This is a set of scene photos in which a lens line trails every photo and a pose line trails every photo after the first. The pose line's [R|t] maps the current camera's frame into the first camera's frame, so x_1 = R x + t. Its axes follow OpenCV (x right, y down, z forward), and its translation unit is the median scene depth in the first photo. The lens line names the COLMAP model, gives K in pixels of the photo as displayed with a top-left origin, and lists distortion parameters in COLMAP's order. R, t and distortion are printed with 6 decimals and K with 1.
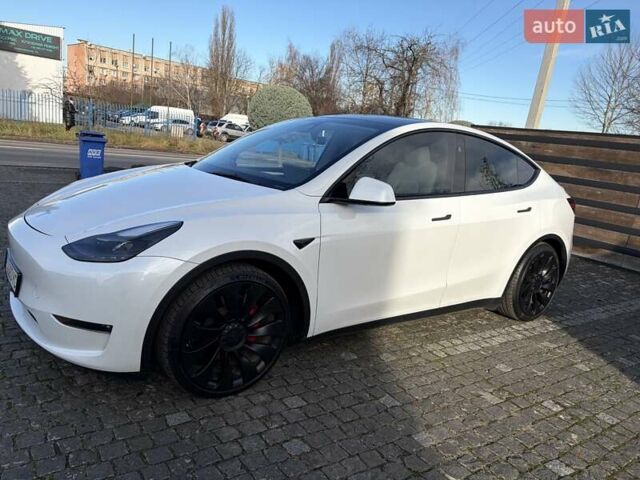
lens RADIAL K [[487.8, 0, 322.0], [0, 487.8, 215.4], [0, 0, 1]] dist [0.061135, -0.072891]
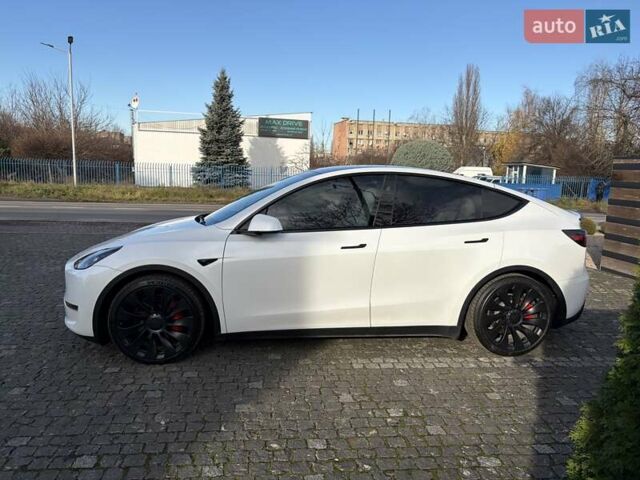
lens RADIAL K [[487.8, 0, 322.0], [0, 487.8, 215.4], [0, 0, 1]] dist [0.061135, -0.072891]
pose [[0.870956, -0.049757, -0.488835, 0.603531], [-0.005369, 0.993837, -0.110725, 0.049066], [0.491332, 0.099061, 0.865321, -0.050464]]
